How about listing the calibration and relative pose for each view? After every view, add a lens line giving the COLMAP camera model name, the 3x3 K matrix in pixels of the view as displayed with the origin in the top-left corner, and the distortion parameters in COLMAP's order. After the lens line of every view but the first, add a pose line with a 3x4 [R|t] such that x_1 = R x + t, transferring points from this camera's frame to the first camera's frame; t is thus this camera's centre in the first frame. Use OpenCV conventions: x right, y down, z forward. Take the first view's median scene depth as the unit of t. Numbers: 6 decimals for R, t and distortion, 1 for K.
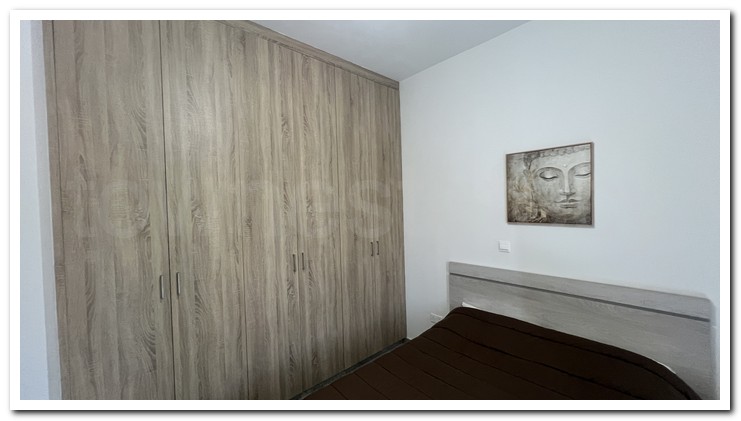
lens RADIAL K [[282.2, 0, 369.4], [0, 282.2, 210.7], [0, 0, 1]] dist [0.000458, 0.000071]
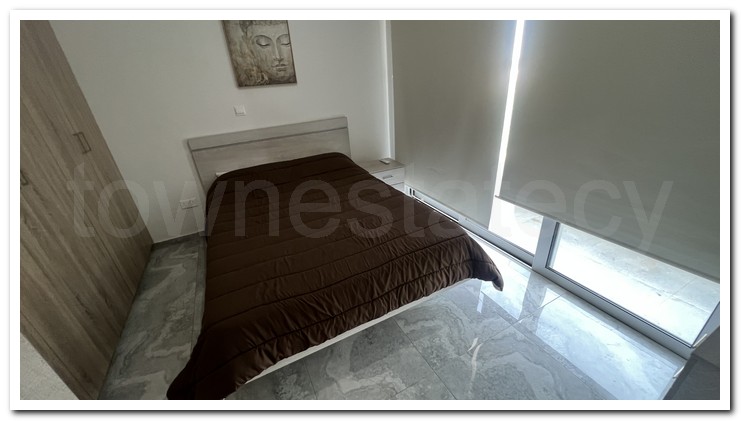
lens RADIAL K [[280.6, 0, 368.4], [0, 280.6, 209.9], [0, 0, 1]] dist [-0.002533, -0.000057]
pose [[0.270438, -0.410110, 0.871018, -0.610795], [0.082129, 0.911261, 0.403557, 0.084999], [-0.959228, -0.037602, 0.280122, 0.170434]]
